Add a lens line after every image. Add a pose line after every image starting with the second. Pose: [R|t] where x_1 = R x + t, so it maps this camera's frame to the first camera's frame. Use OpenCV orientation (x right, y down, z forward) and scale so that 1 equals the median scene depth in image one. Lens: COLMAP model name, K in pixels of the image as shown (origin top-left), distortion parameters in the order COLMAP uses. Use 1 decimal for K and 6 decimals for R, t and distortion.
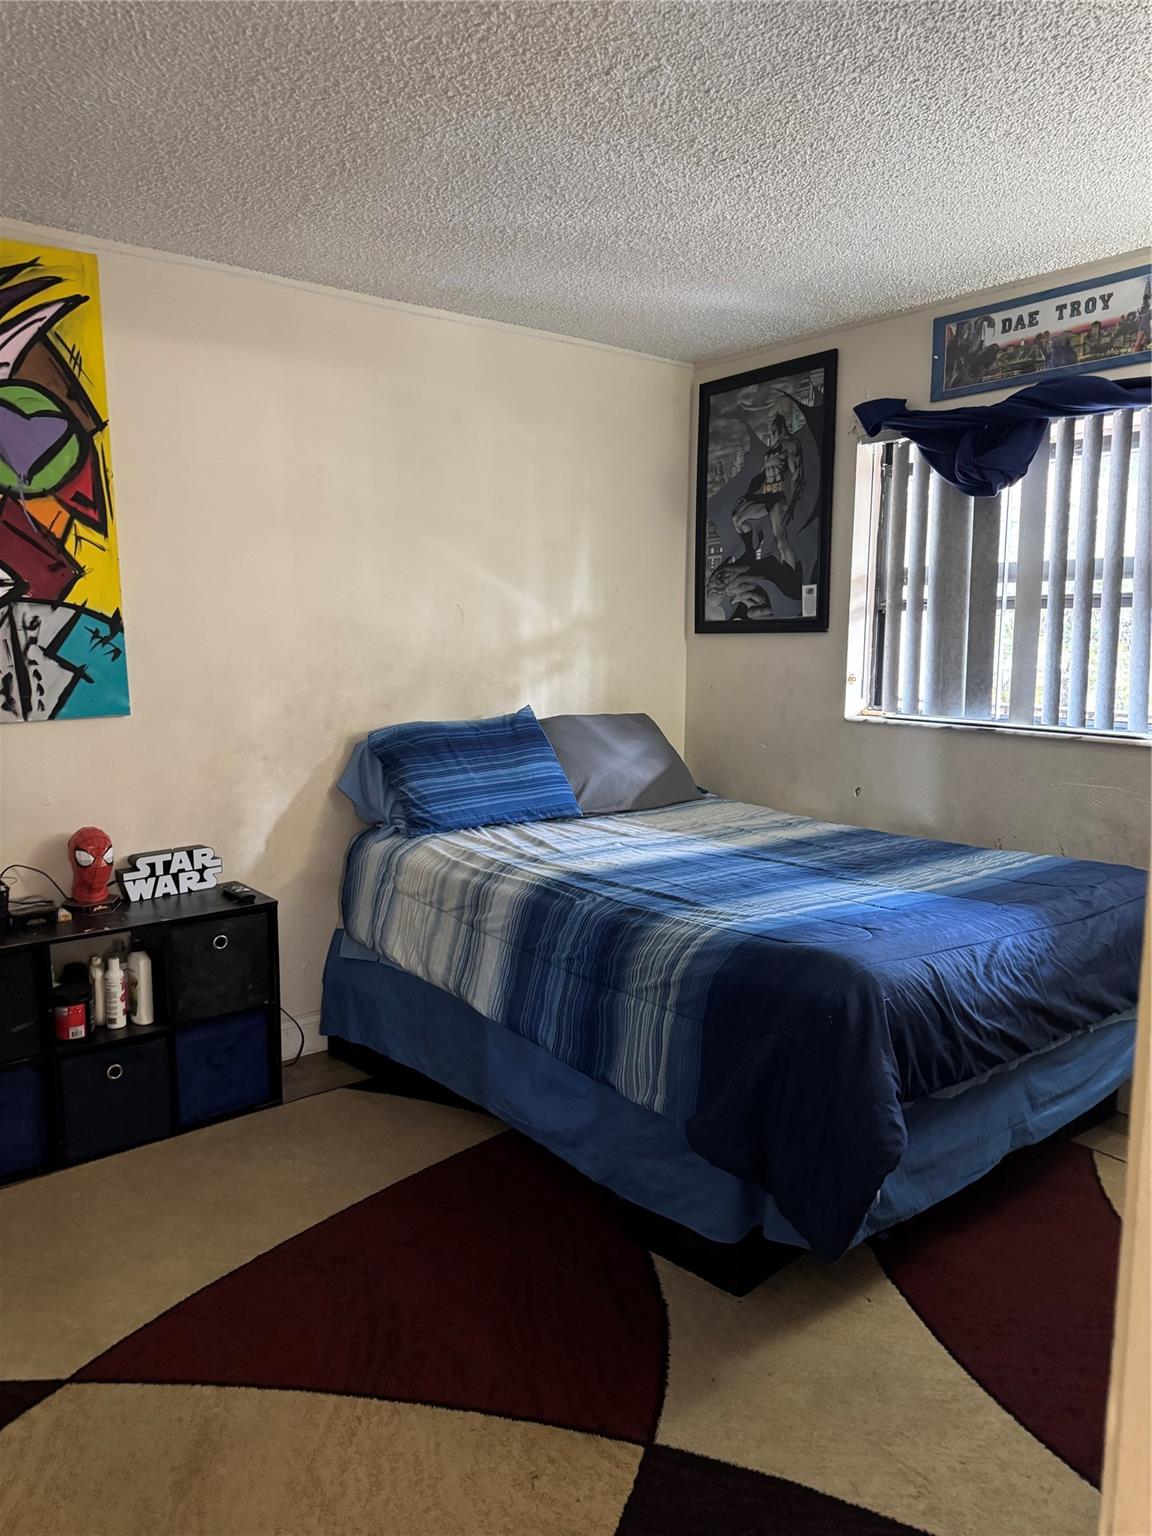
lens RADIAL K [[1095.6, 0, 563.3], [0, 1095.6, 773.6], [0, 0, 1]] dist [0.098298, -0.145236]
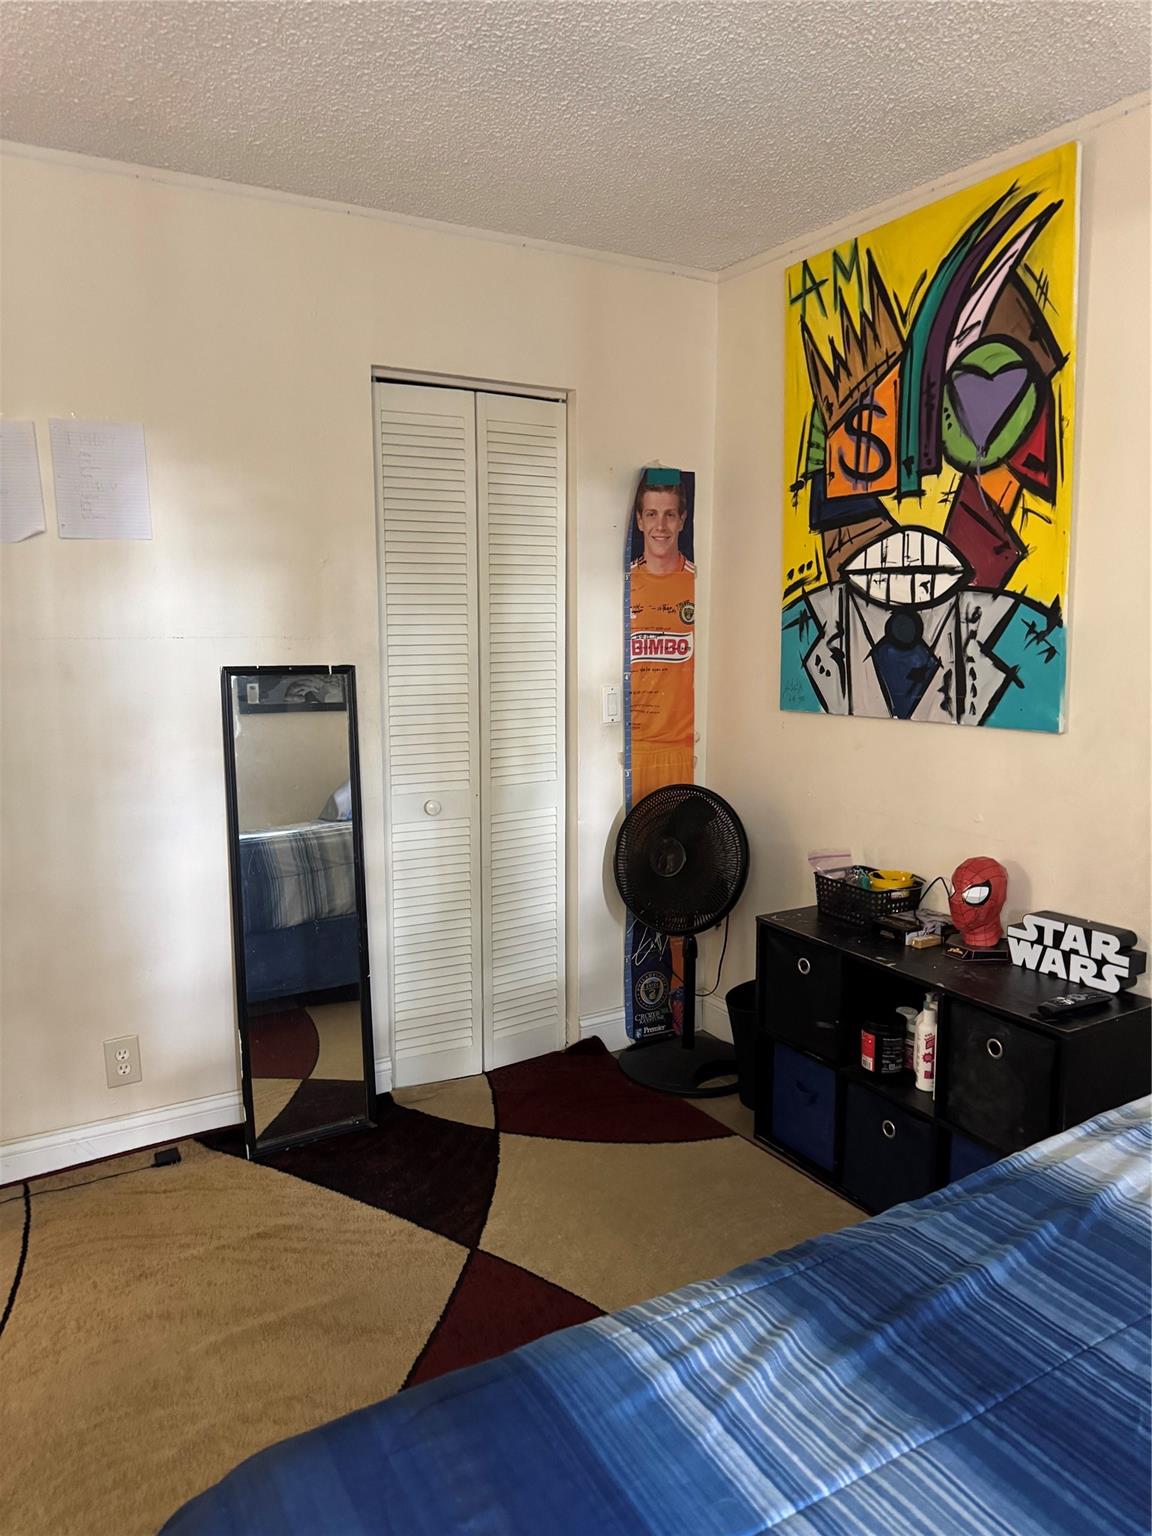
lens RADIAL K [[1089.5, 0, 577.1], [0, 1089.5, 764.5], [0, 0, 1]] dist [-0.008064, -0.004511]
pose [[-0.146344, 0.141140, -0.979113, 0.422440], [-0.127309, 0.978852, 0.160131, -0.115621], [0.981008, 0.148084, -0.125281, 0.806141]]
